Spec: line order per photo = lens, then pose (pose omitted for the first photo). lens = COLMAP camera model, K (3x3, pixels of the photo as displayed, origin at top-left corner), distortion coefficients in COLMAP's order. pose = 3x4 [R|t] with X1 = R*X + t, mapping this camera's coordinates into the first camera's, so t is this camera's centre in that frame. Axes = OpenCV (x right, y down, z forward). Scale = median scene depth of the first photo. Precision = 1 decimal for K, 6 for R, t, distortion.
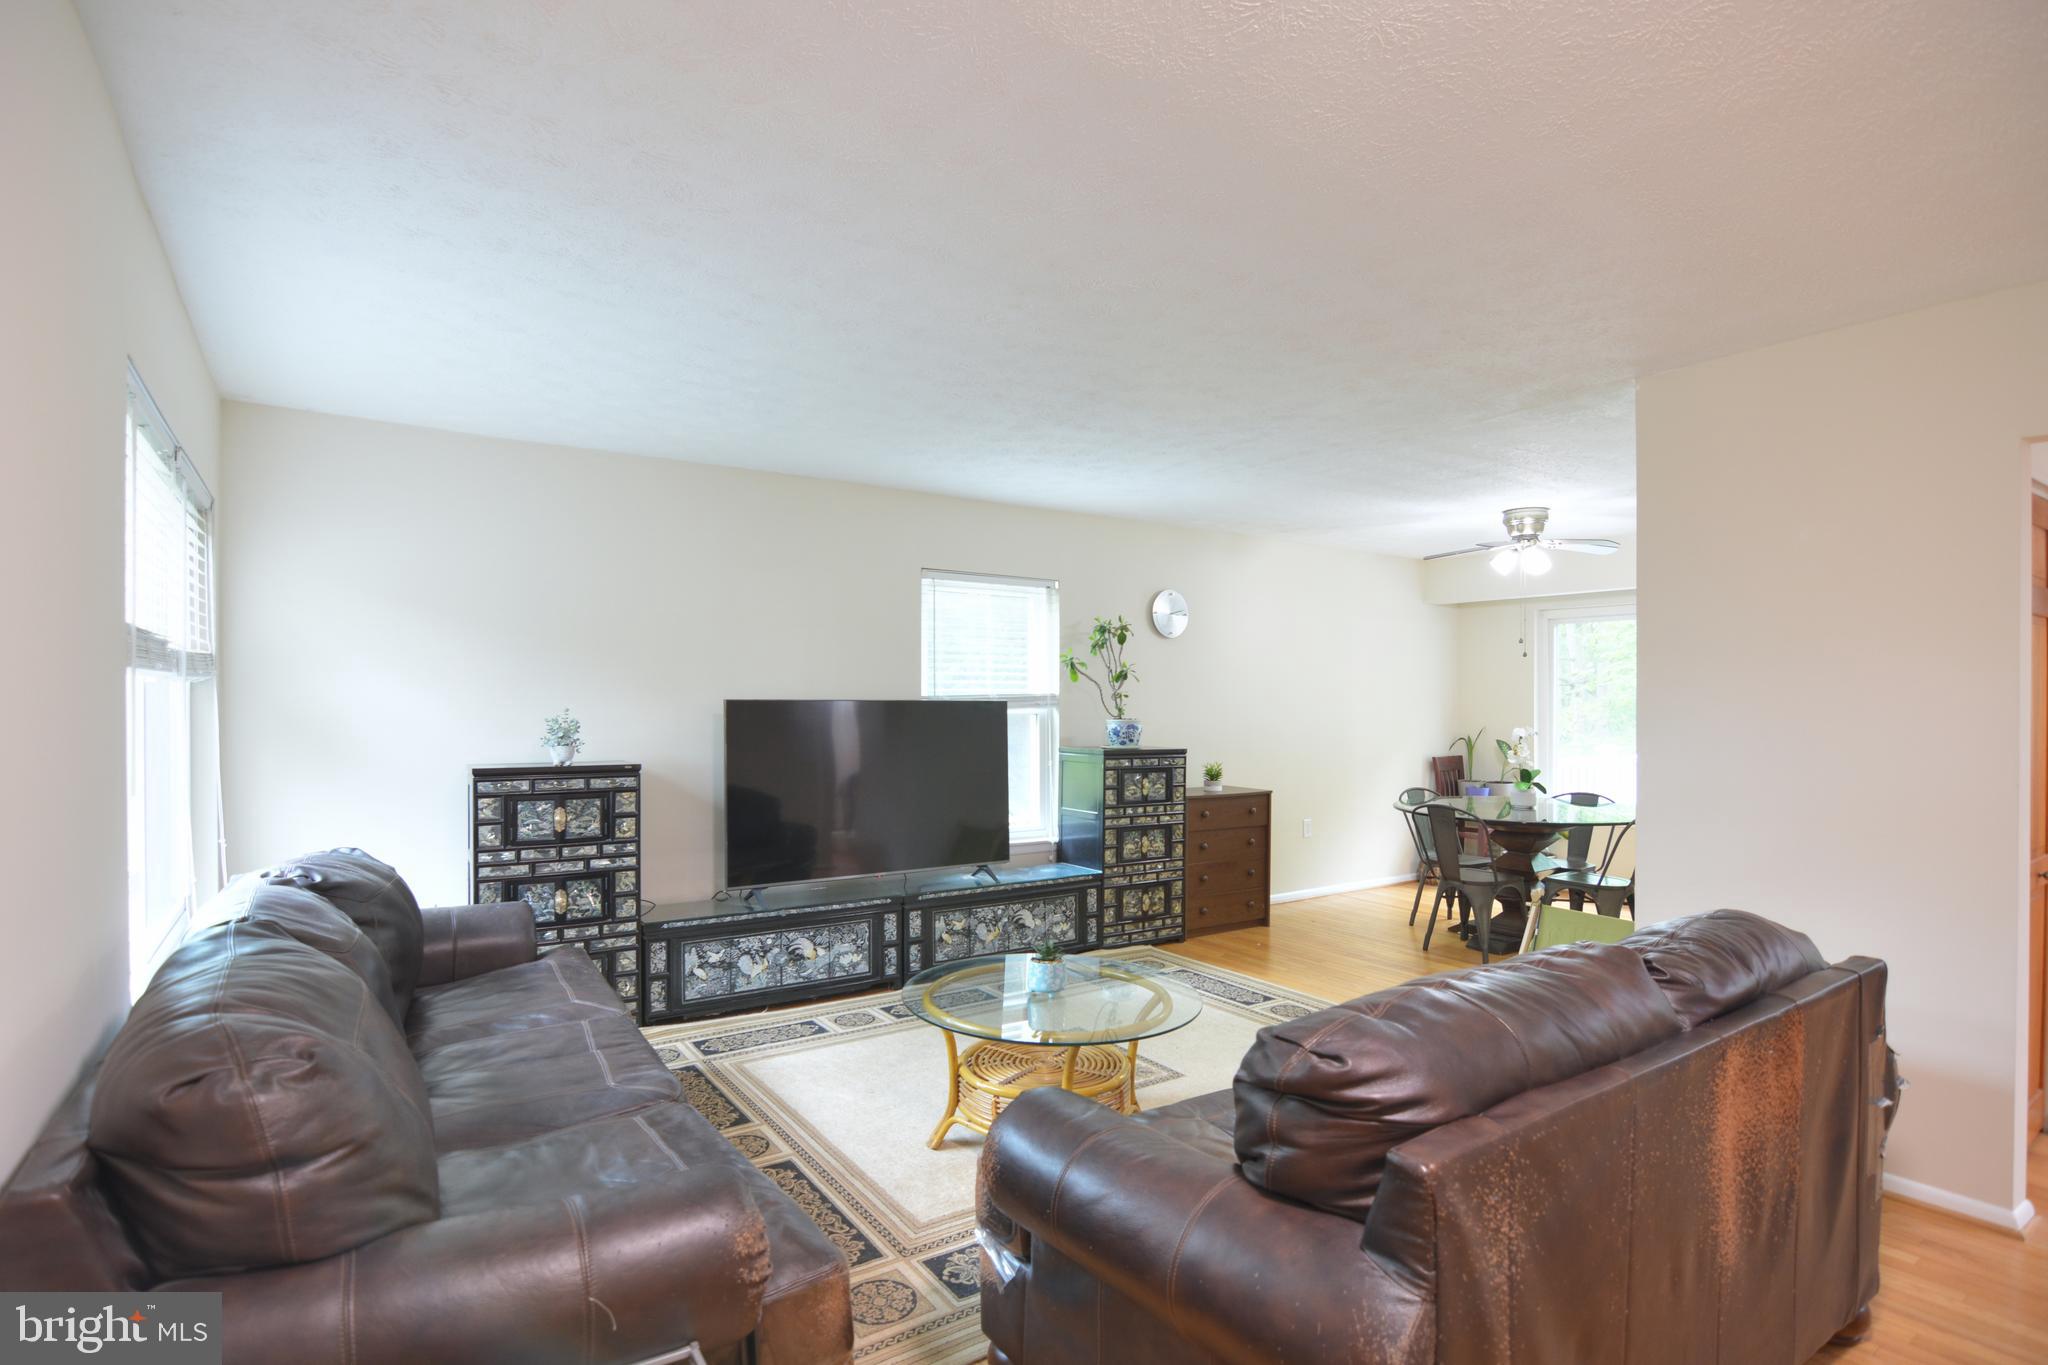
lens RADIAL K [[1011.3, 0, 1008.1], [0, 1011.3, 698.4], [0, 0, 1]] dist [-0.008870, -0.009039]
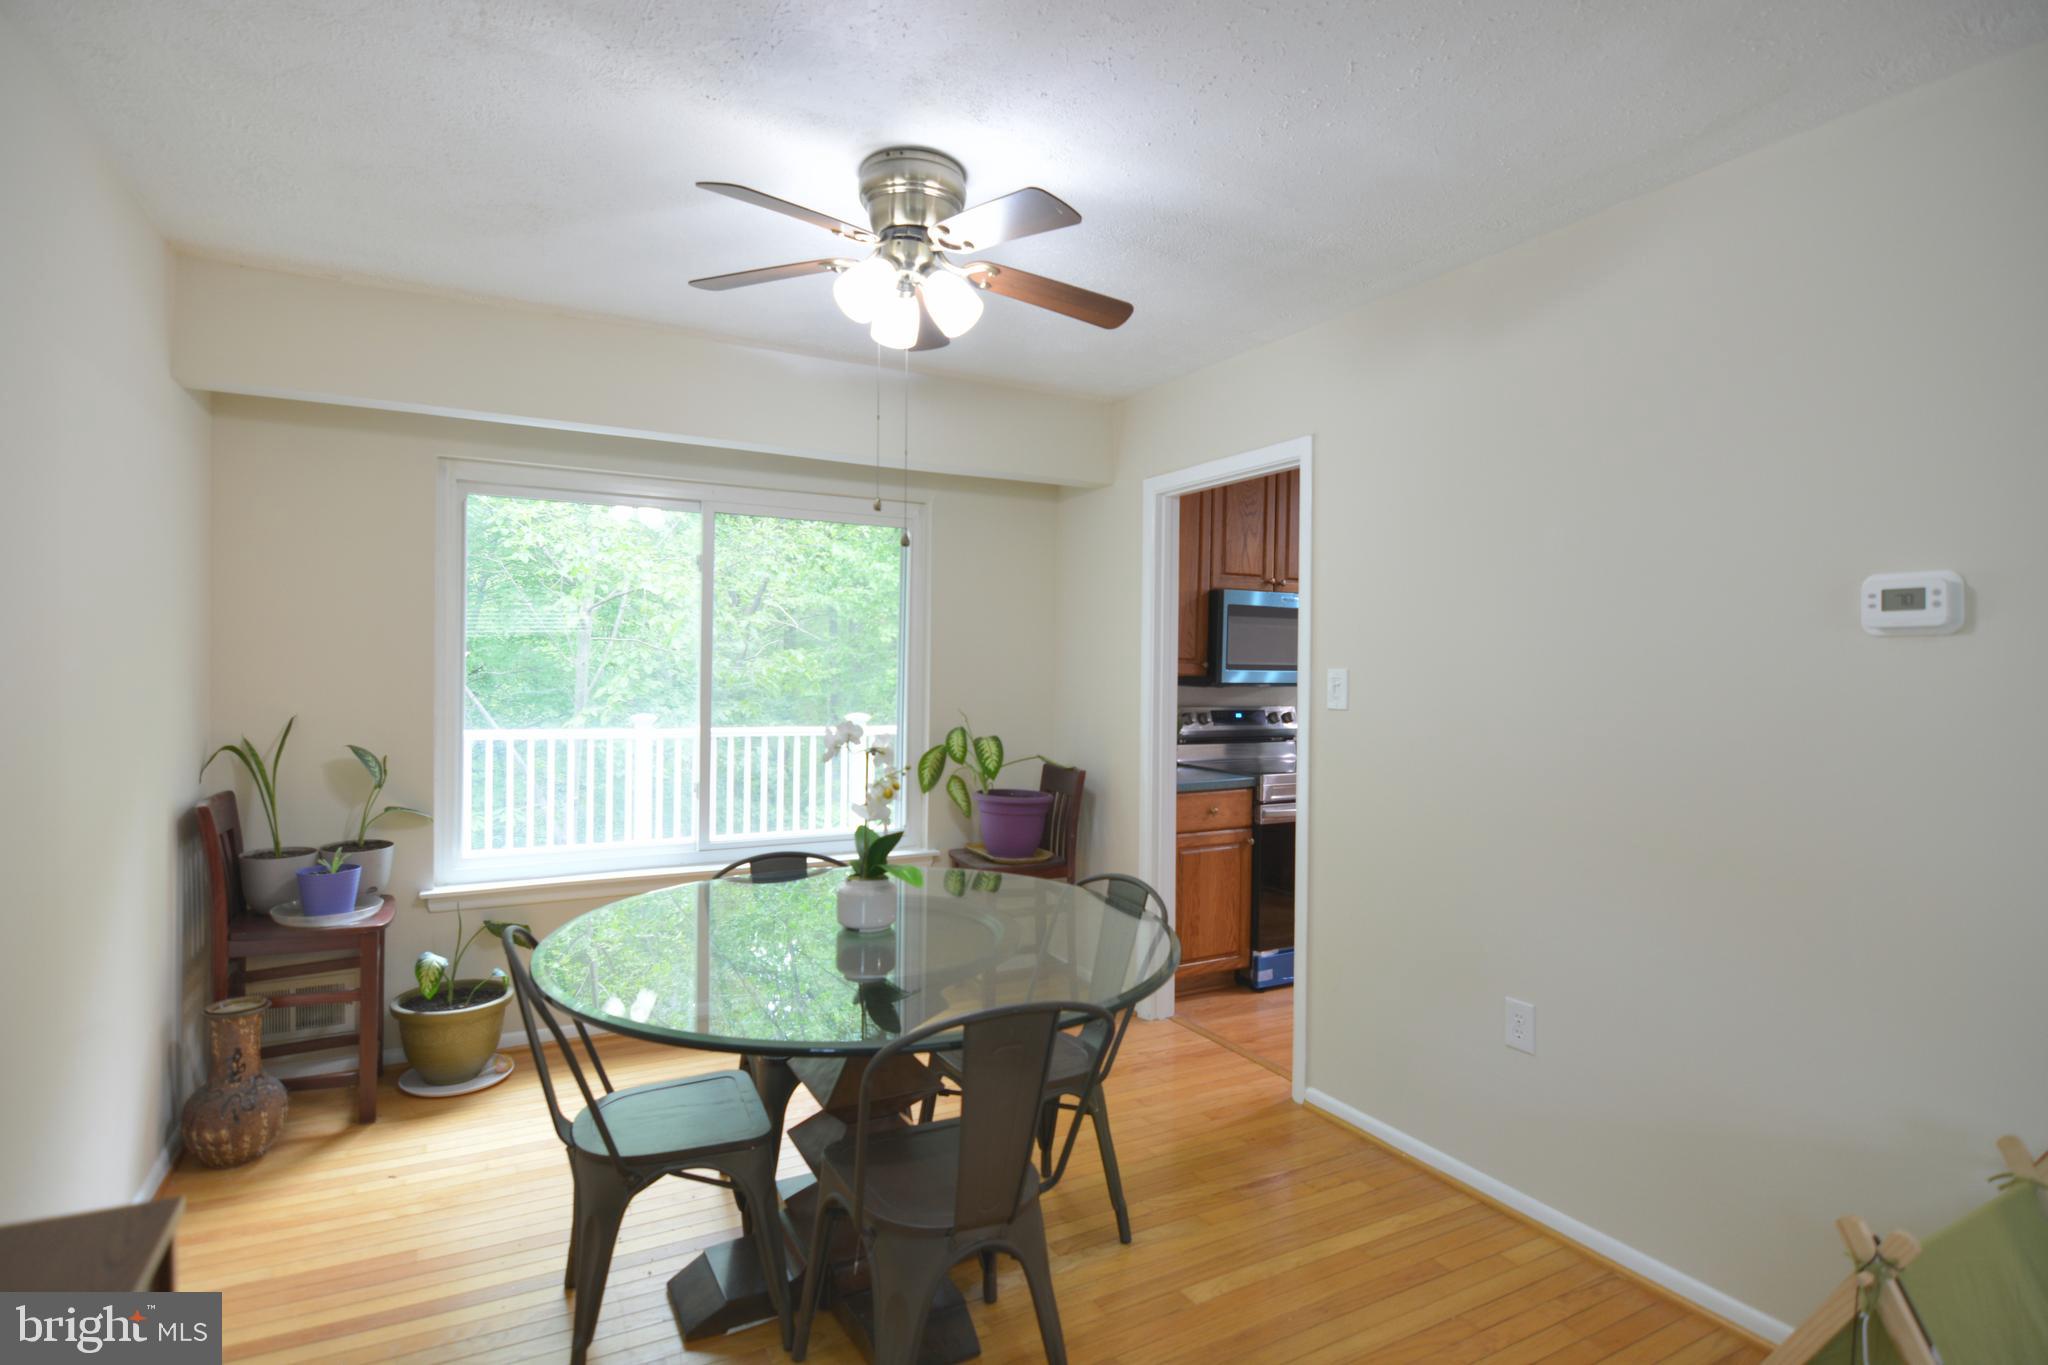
lens RADIAL K [[1011.3, 0, 1006.7], [0, 1011.3, 673.1], [0, 0, 1]] dist [-0.008870, -0.009039]
pose [[0.095555, -0.010442, 0.995369, 0.124349], [-0.011768, 0.999863, 0.011619, 0.003390], [-0.995355, -0.012824, 0.095419, 0.920495]]
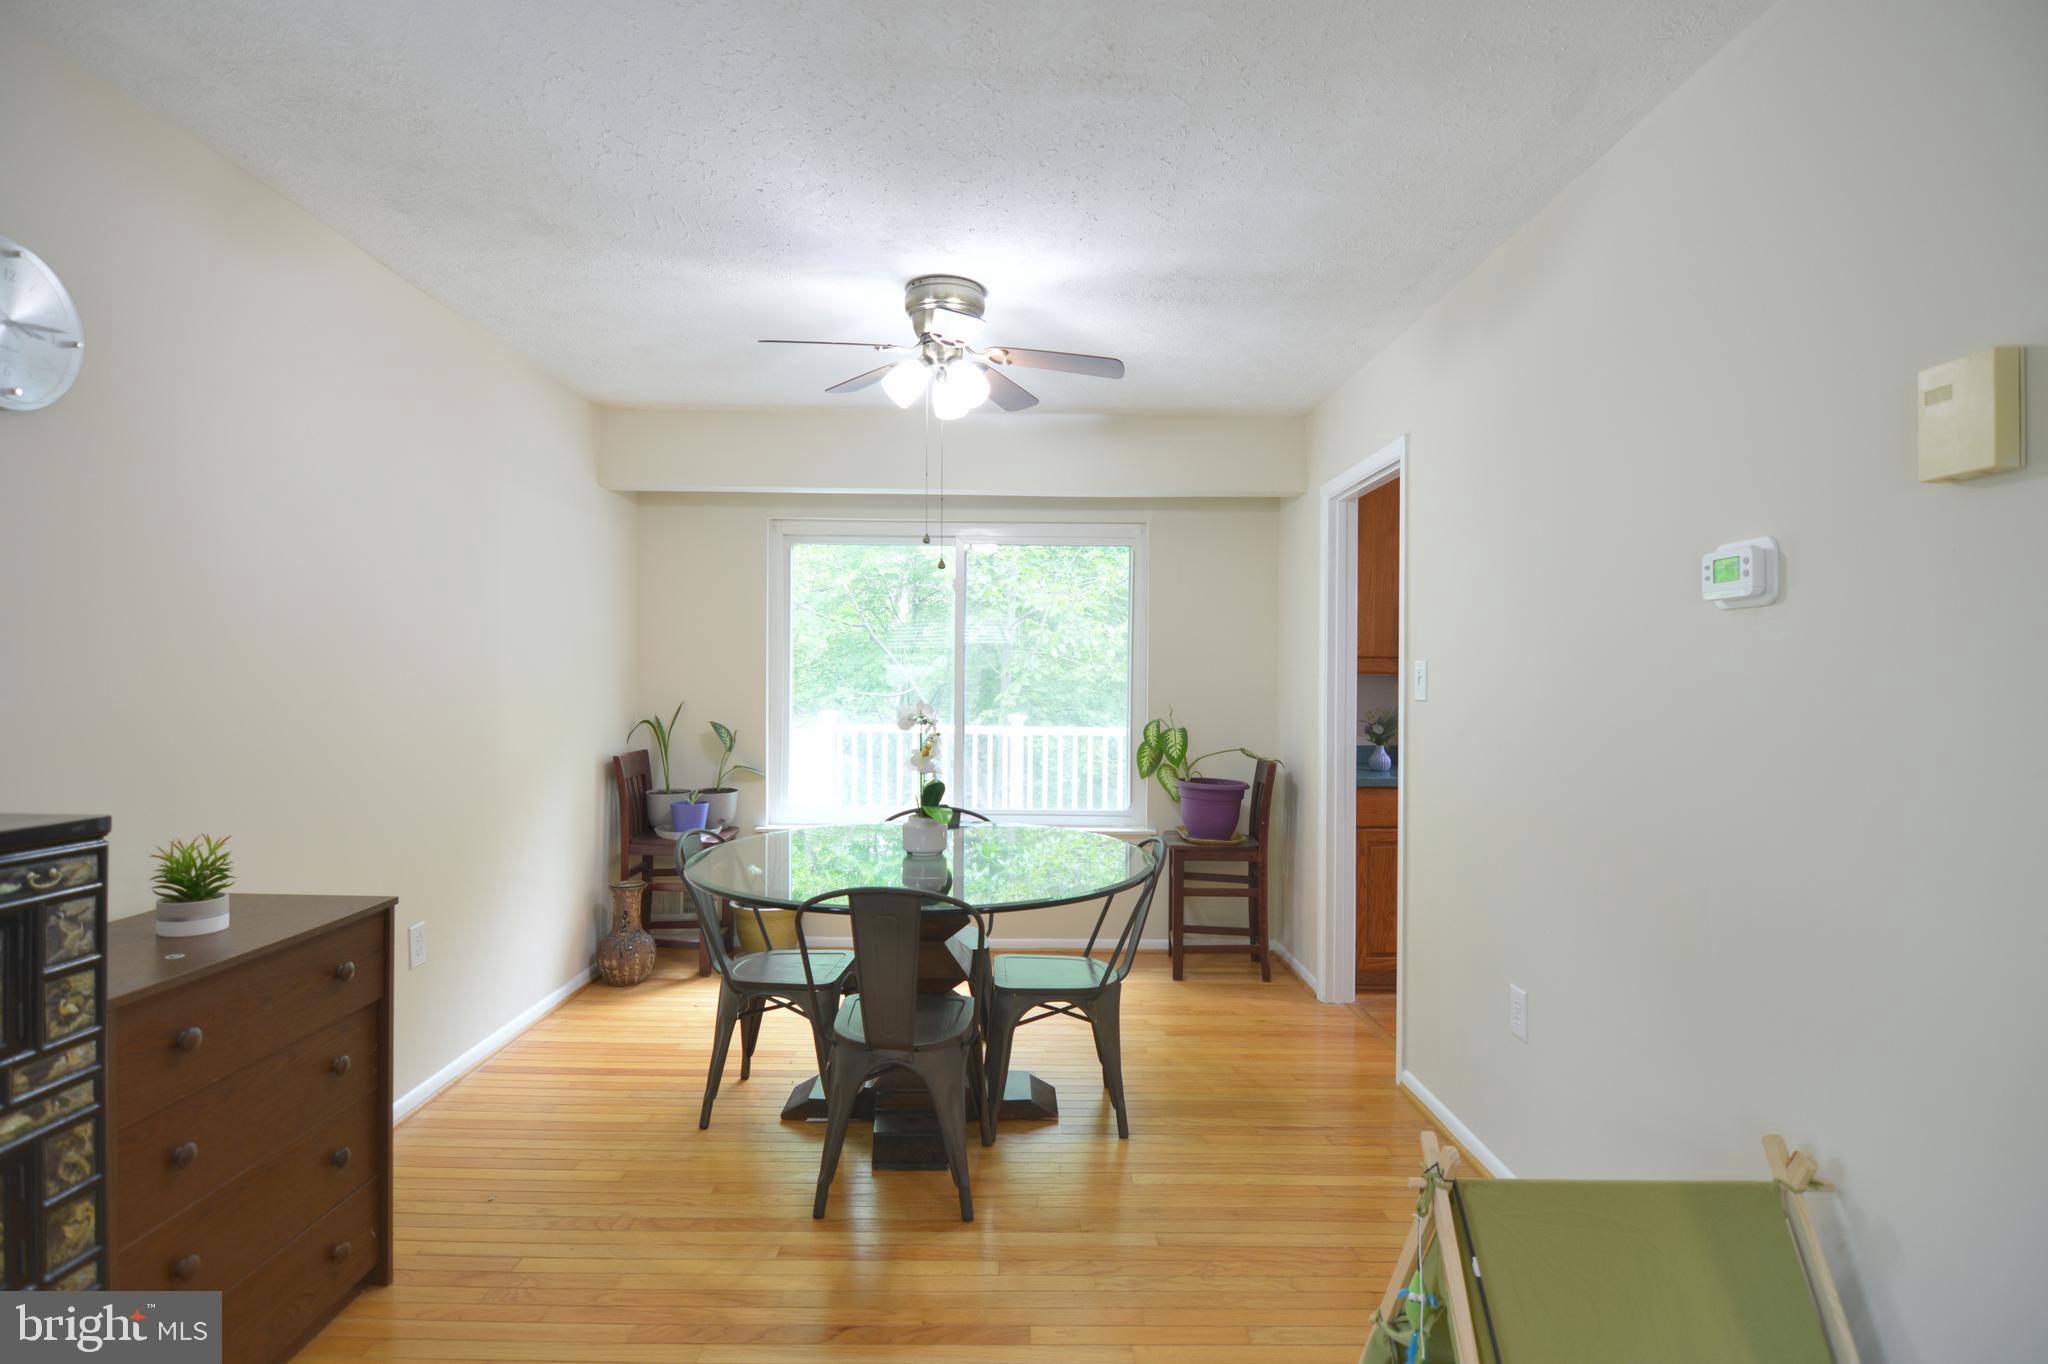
lens RADIAL K [[1011.3, 0, 1009.9], [0, 1011.3, 679.9], [0, 0, 1]] dist [-0.008870, -0.009039]
pose [[0.551511, -0.002934, 0.834162, 0.093630], [-0.005884, 0.999955, 0.007408, 0.012763], [-0.834147, -0.008993, 0.551469, 0.679107]]
